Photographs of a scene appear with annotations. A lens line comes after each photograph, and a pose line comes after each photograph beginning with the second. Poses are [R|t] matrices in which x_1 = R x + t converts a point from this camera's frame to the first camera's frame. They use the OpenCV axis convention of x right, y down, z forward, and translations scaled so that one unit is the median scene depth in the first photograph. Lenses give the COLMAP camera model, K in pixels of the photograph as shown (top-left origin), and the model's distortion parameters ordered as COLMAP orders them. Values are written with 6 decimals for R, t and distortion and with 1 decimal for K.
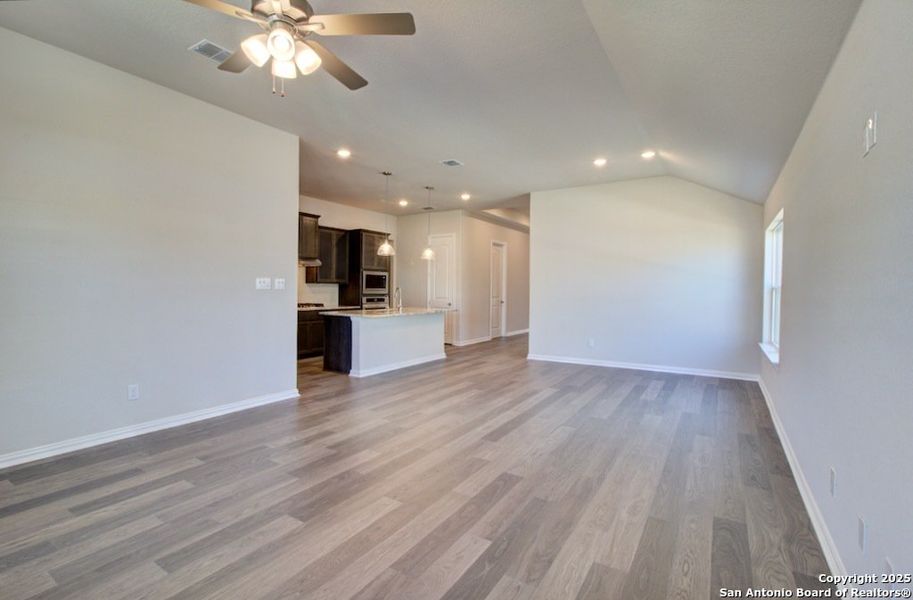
lens RADIAL K [[419.8, 0, 452.2], [0, 419.8, 303.3], [0, 0, 1]] dist [-0.013045, -0.000601]
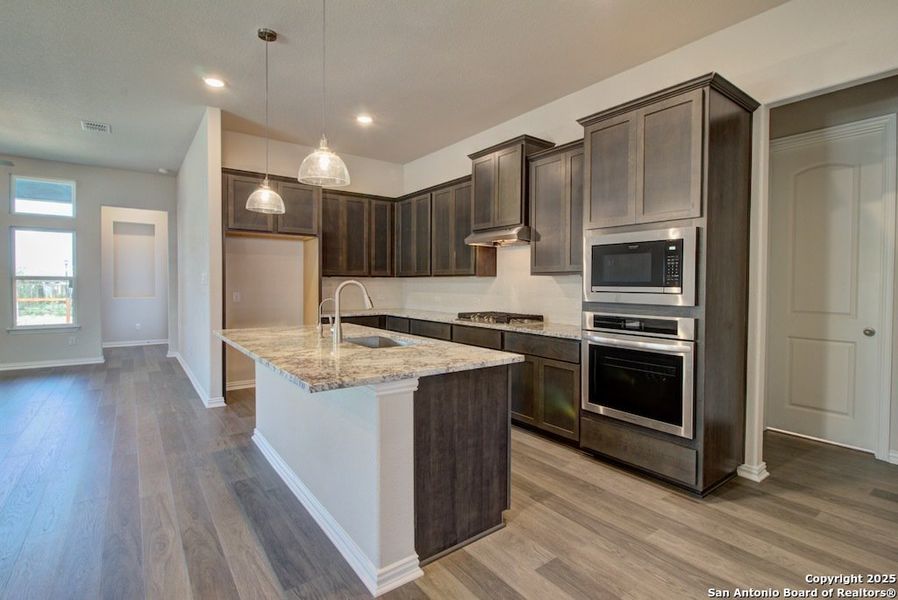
lens RADIAL K [[431.7, 0, 451.4], [0, 431.7, 293.9], [0, 0, 1]] dist [-0.002960, -0.001335]
pose [[-0.343640, 0.005185, -0.939087, 0.164505], [-0.044624, 0.998765, 0.021844, -0.032084], [0.938041, 0.049412, -0.342985, 1.027380]]
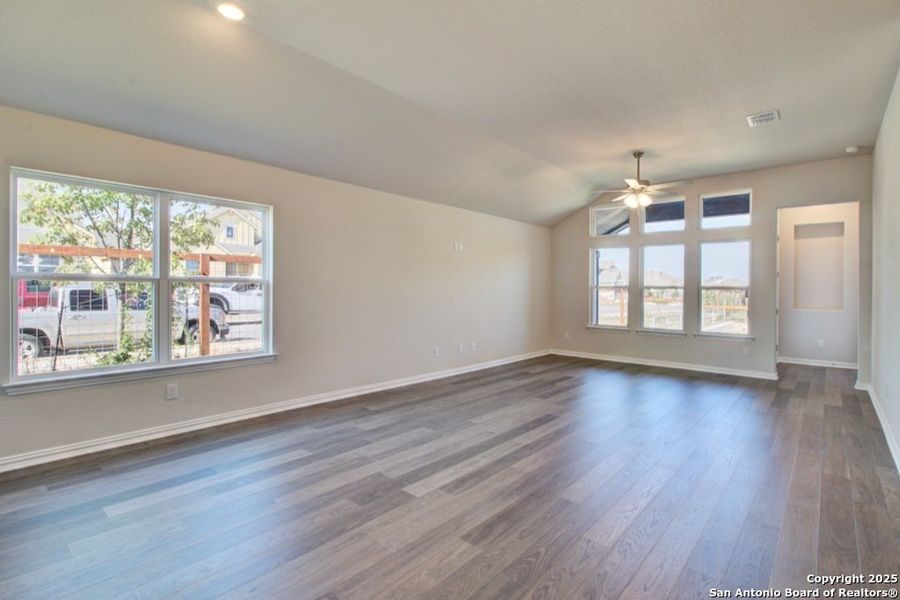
lens RADIAL K [[432.6, 0, 459.1], [0, 432.6, 289.1], [0, 0, 1]] dist [-0.002960, -0.001335]
pose [[-0.991639, -0.022654, 0.127041, 0.075410], [-0.018089, 0.999153, 0.036967, -0.029353], [-0.127771, 0.034360, -0.991208, 0.937739]]
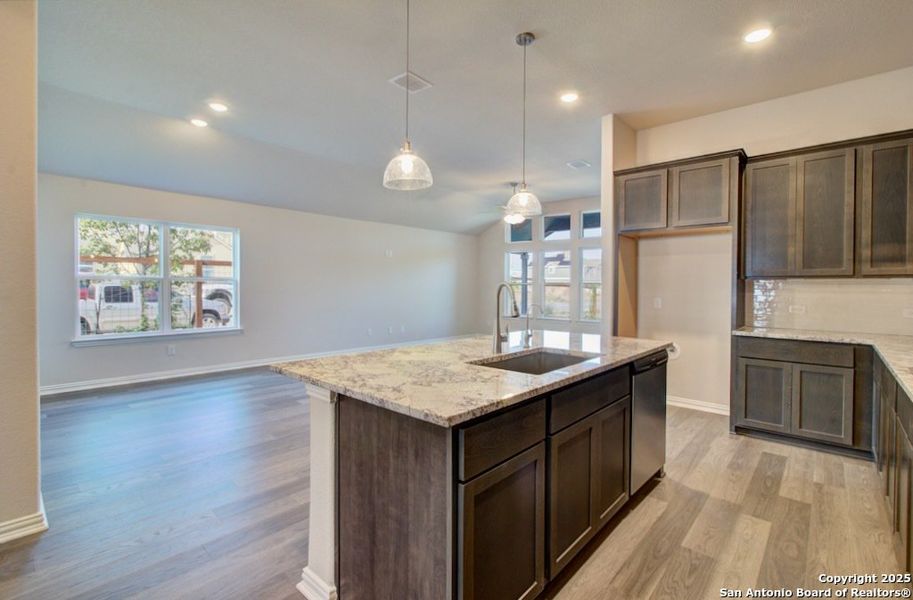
lens RADIAL K [[419.8, 0, 454.3], [0, 419.8, 292.4], [0, 0, 1]] dist [-0.013045, -0.000601]
pose [[-0.987350, -0.024770, 0.156612, -0.117687], [-0.016516, 0.998416, 0.053789, -0.038896], [-0.157696, 0.050522, -0.986194, 1.112734]]
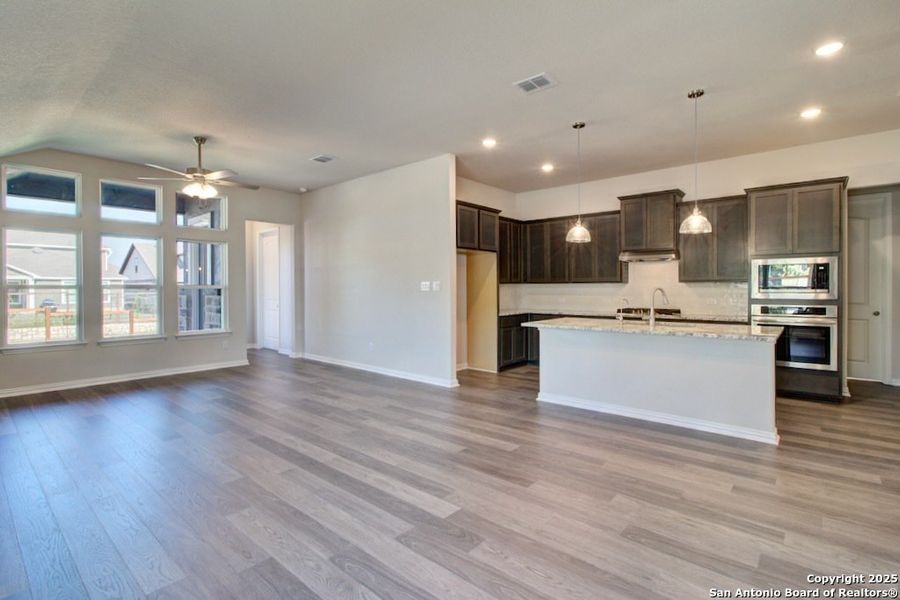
lens RADIAL K [[432.6, 0, 451.0], [0, 432.6, 292.1], [0, 0, 1]] dist [-0.002960, -0.001335]
pose [[-0.127189, -0.002349, -0.991876, 0.435186], [-0.033483, 0.999437, 0.001927, -0.018536], [0.991313, 0.033456, -0.127196, 0.668789]]
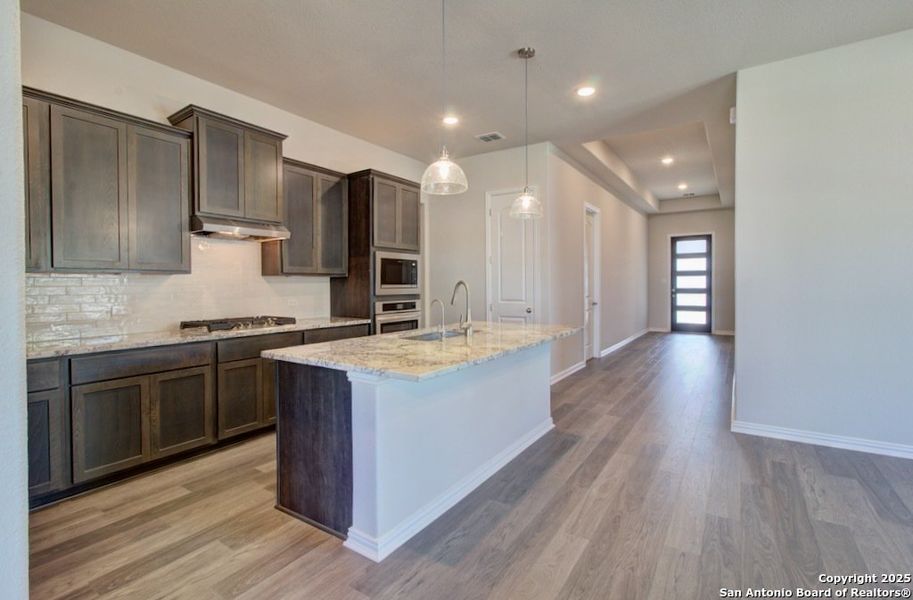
lens RADIAL K [[419.8, 0, 453.1], [0, 419.8, 300.9], [0, 0, 1]] dist [-0.013045, -0.000601]
pose [[0.999773, -0.014586, -0.015552, -0.111598], [0.014634, 0.999888, 0.002997, -0.015792], [0.015507, -0.003224, 0.999875, 0.491237]]
